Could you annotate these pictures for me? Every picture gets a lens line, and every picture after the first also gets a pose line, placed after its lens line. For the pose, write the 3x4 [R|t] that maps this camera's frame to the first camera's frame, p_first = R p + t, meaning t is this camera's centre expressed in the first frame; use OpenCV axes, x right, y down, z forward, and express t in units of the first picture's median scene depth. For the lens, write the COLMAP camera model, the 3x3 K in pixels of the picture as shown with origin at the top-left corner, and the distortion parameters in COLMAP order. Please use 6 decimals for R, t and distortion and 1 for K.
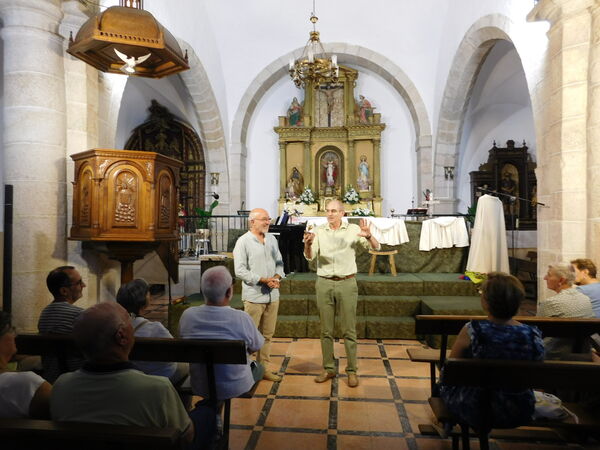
lens RADIAL K [[397.1, 0, 301.2], [0, 397.1, 225.0], [0, 0, 1]] dist [-0.064036, -0.000652]
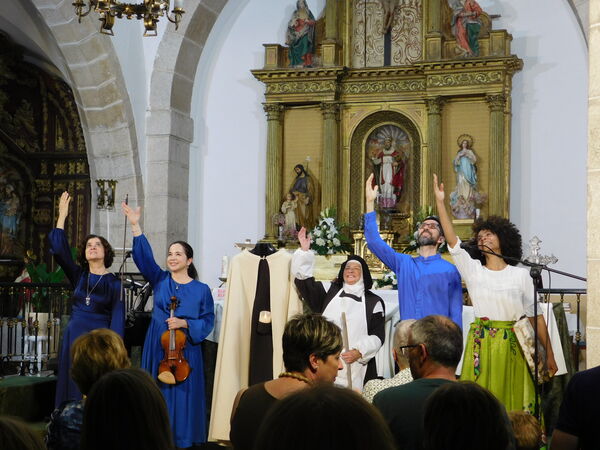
lens RADIAL K [[1050.5, 0, 303.3], [0, 1050.5, 226.6], [0, 0, 1]] dist [0.038412, -0.119471]
pose [[0.982102, 0.004754, -0.188291, 0.200195], [-0.015608, 0.998297, -0.056204, -0.018175], [0.187703, 0.058137, 0.980504, -0.085698]]
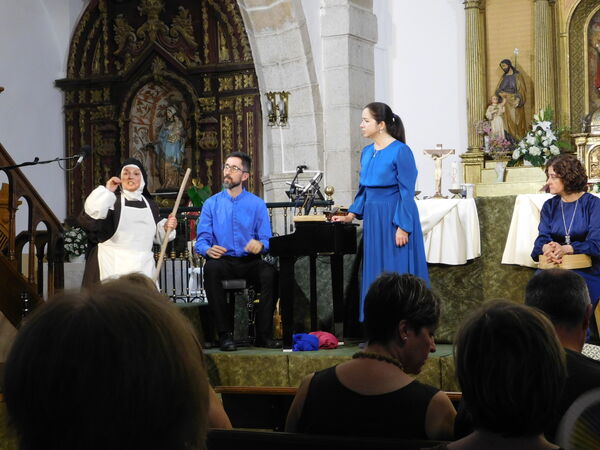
lens RADIAL K [[1270.7, 0, 304.7], [0, 1270.7, 224.9], [0, 0, 1]] dist [0.063991, -0.223970]
pose [[0.928451, -0.030033, -0.370240, 0.230910], [0.024580, 0.999509, -0.019439, 0.015833], [0.370642, 0.008948, 0.928733, -0.095329]]
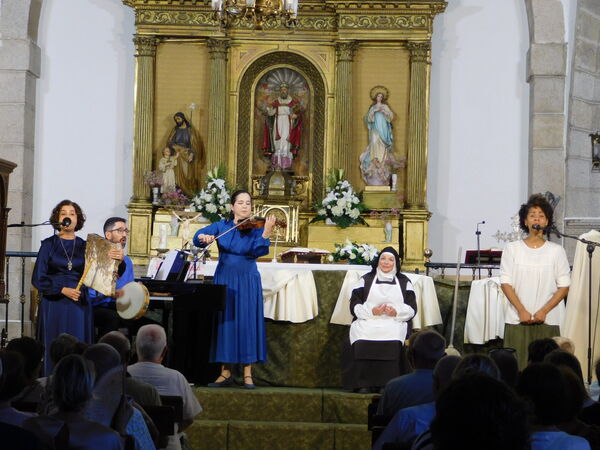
lens RADIAL K [[2033.4, 0, 299.3], [0, 2033.4, 225.1], [0, 0, 1]] dist [0.131325, -0.789494]
pose [[0.996381, 0.032282, 0.078626, -0.049952], [-0.030012, 0.999103, -0.029880, 0.001389], [-0.079520, 0.027412, 0.996456, -0.776197]]
